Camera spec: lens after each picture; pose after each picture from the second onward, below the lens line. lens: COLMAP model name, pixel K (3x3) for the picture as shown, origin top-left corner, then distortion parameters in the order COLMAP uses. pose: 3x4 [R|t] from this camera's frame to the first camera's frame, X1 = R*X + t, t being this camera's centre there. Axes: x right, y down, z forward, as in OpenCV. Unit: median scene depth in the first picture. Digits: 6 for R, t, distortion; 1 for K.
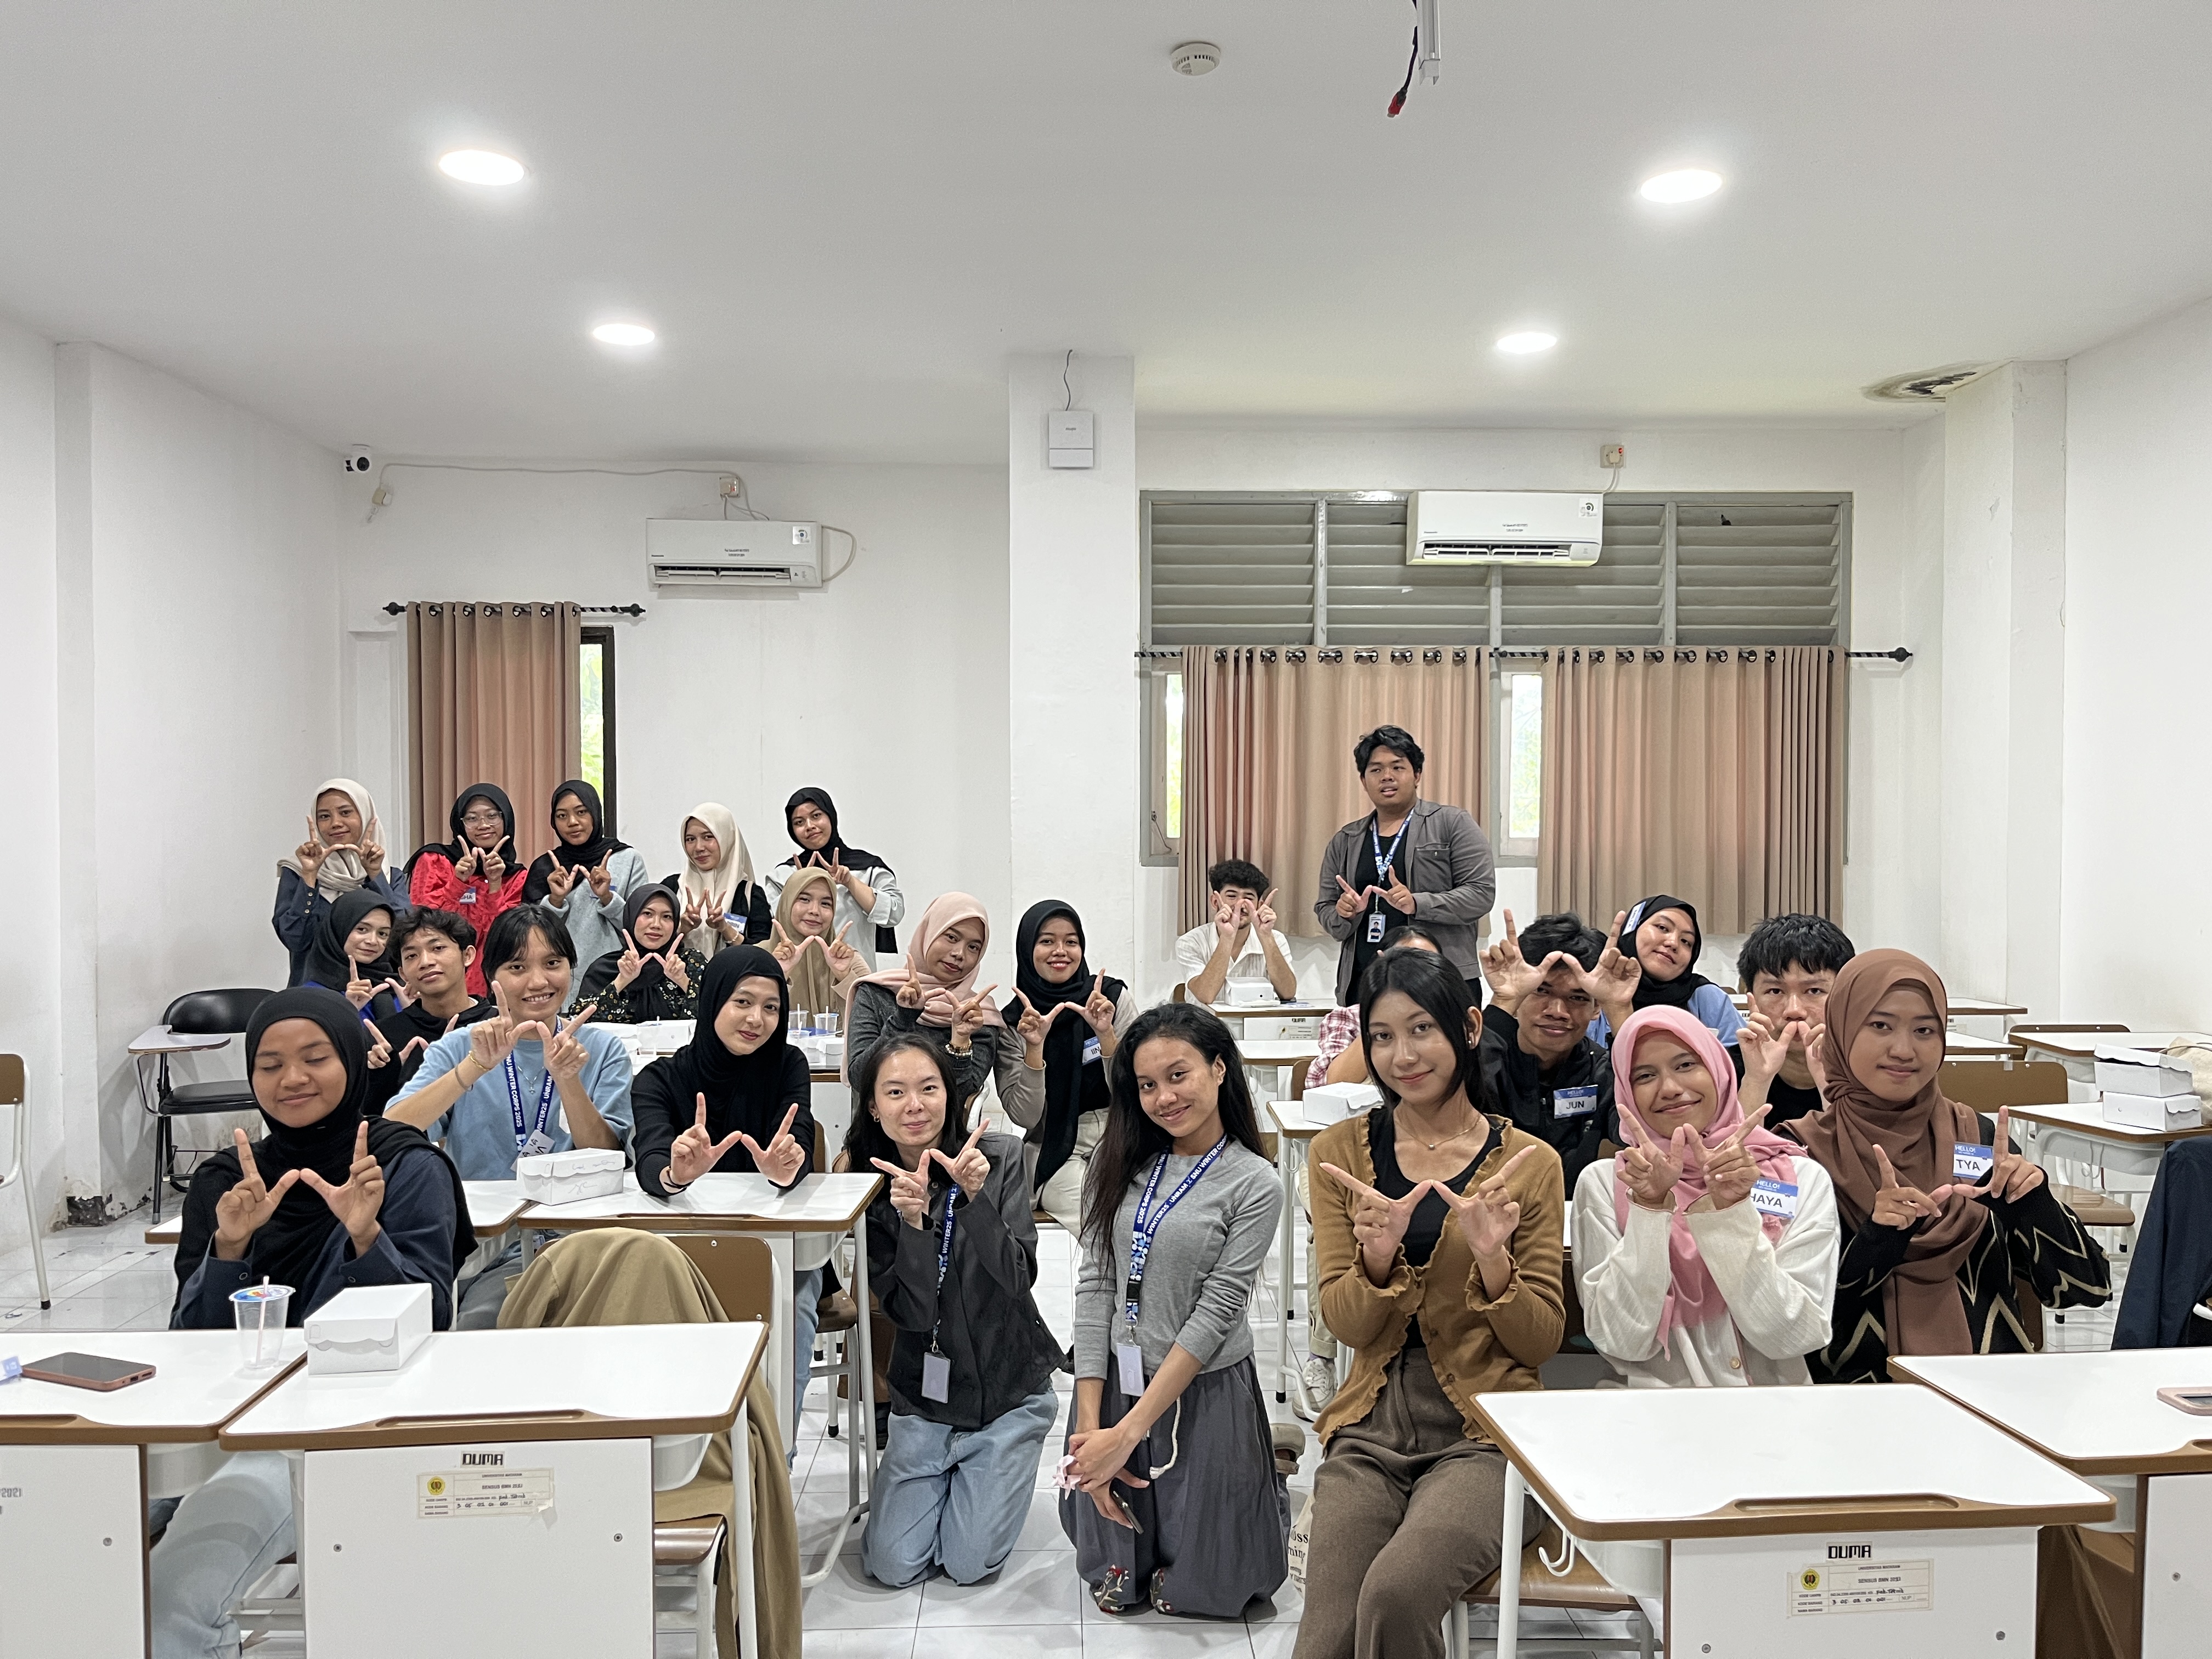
lens RADIAL K [[1694.6, 0, 1122.9], [0, 1694.6, 833.2], [0, 0, 1]] dist [0.043857, -0.007654]
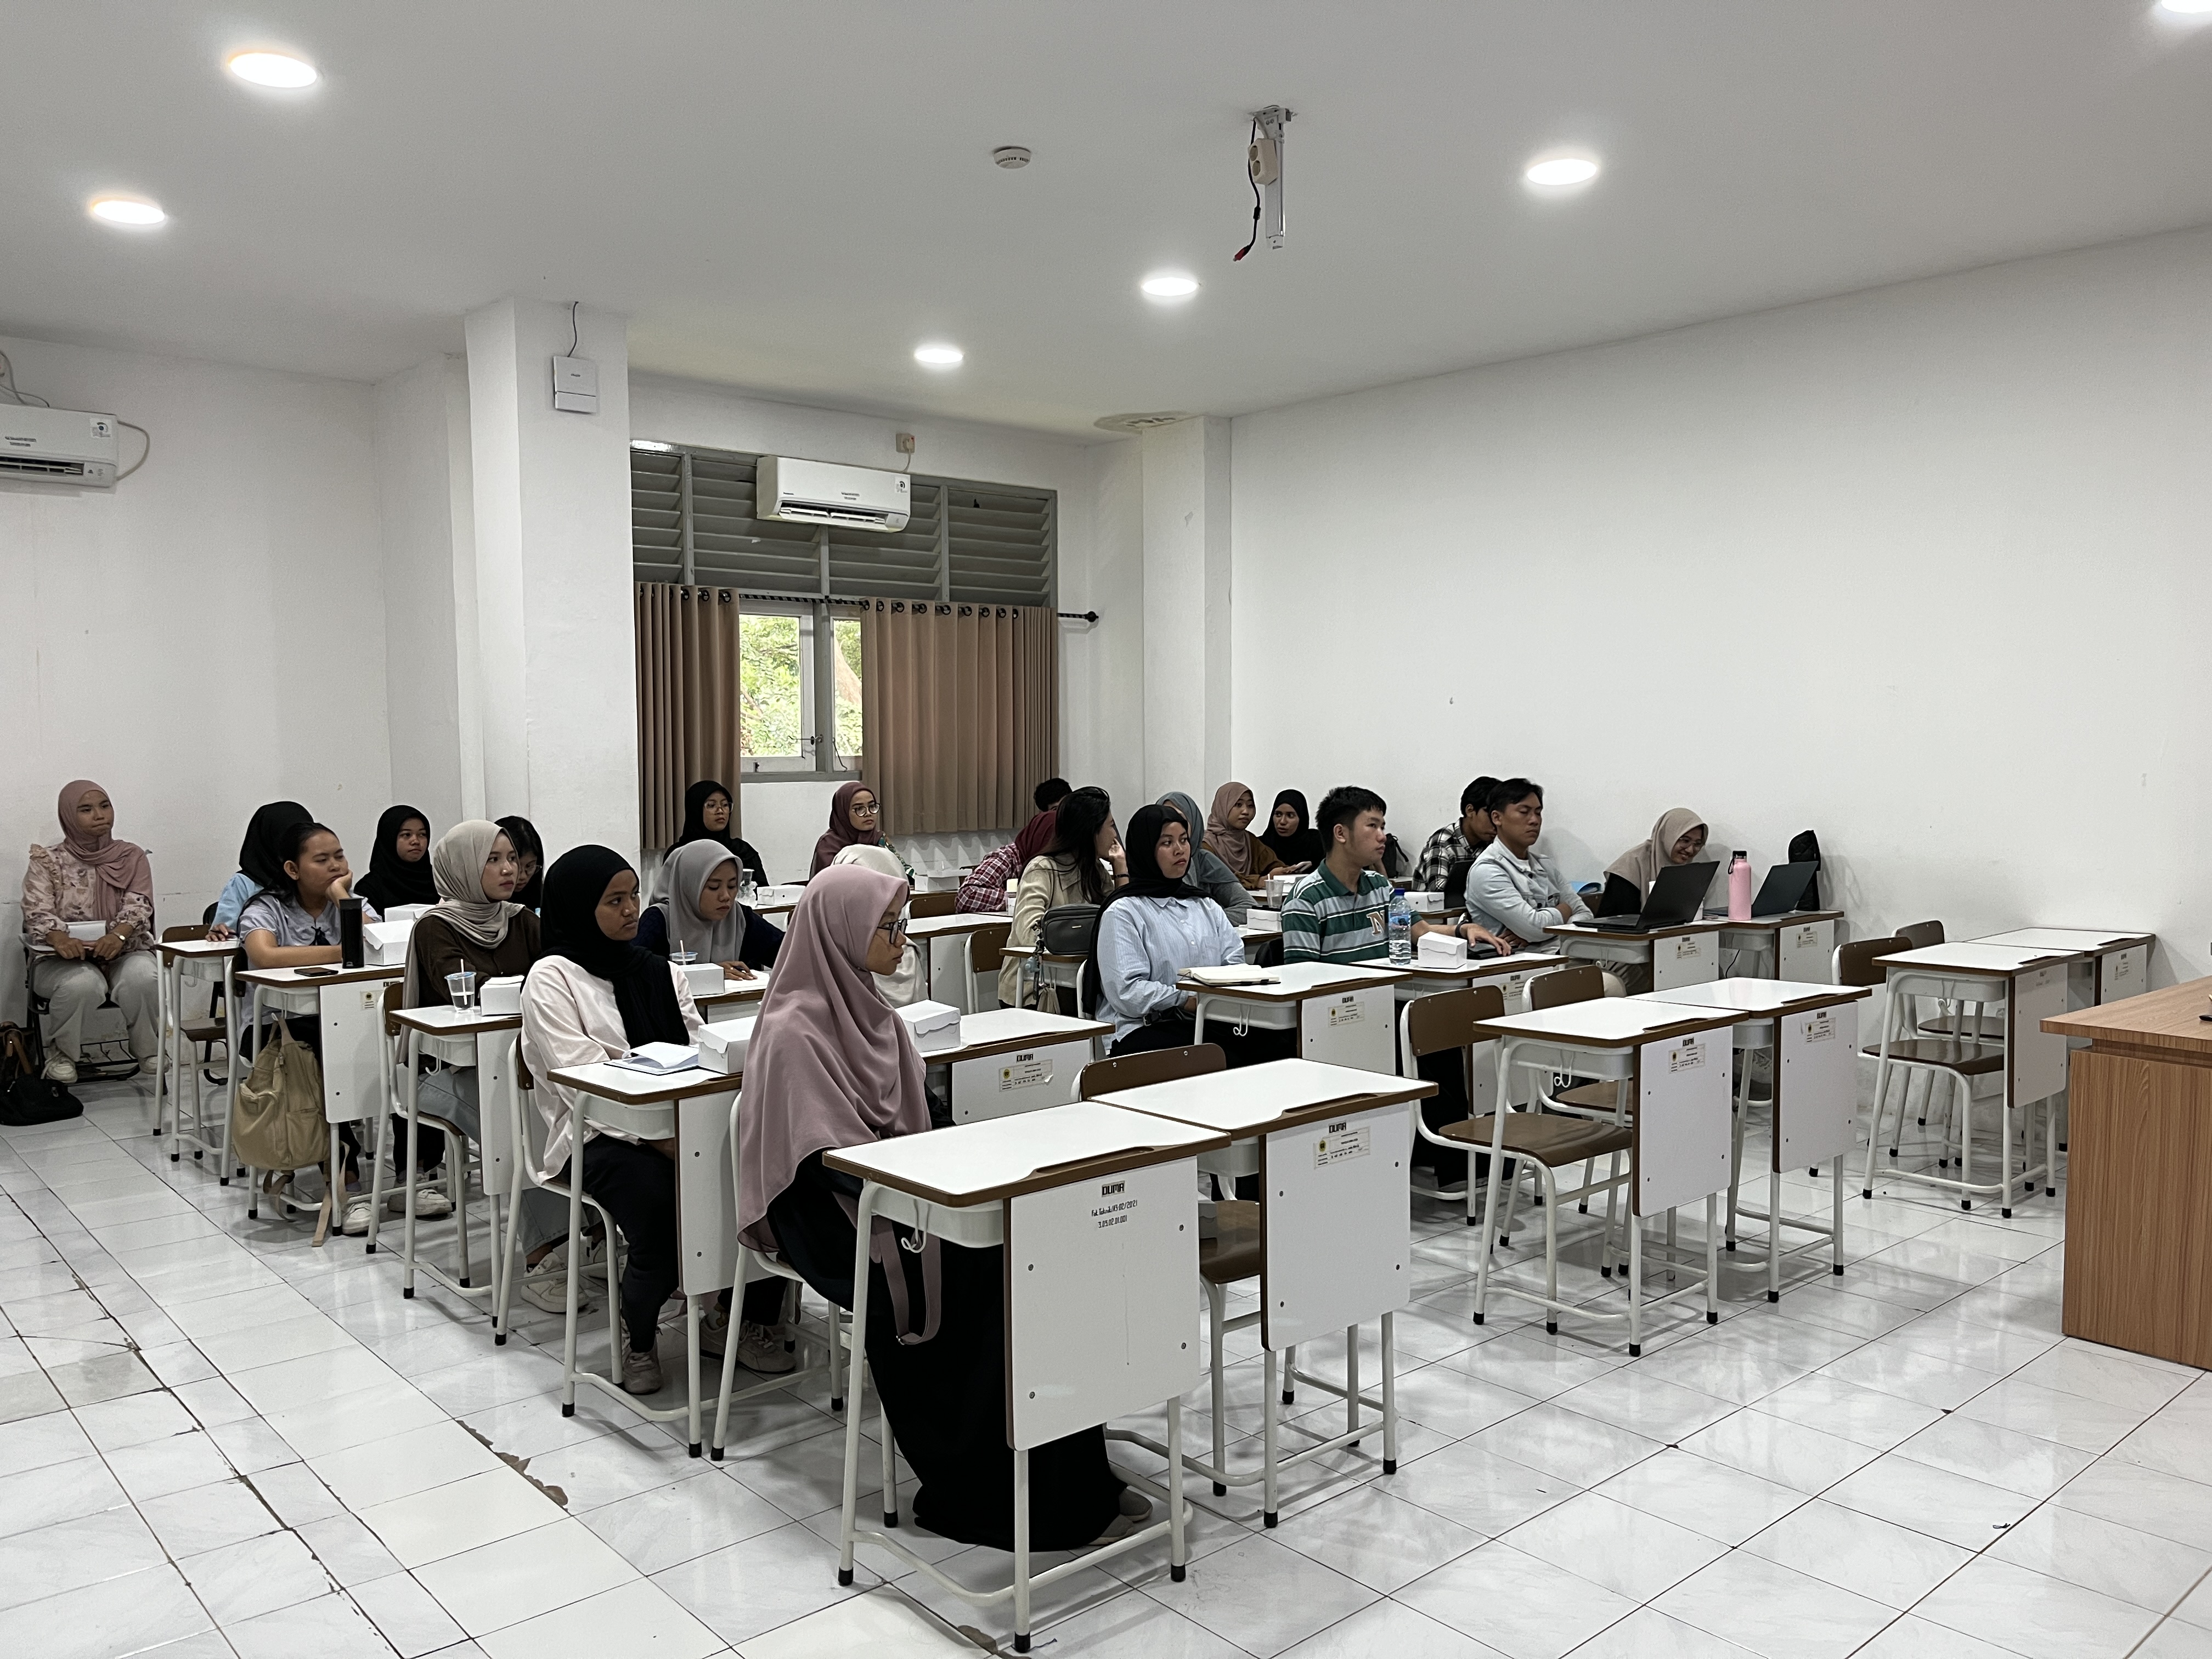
lens RADIAL K [[1665.4, 0, 1113.4], [0, 1665.4, 841.3], [0, 0, 1]] dist [0.061920, -0.093909]
pose [[0.775086, -0.044558, 0.630282, -0.375171], [0.014798, 0.998517, 0.052393, 0.004193], [-0.631682, -0.031283, 0.774596, -0.036206]]
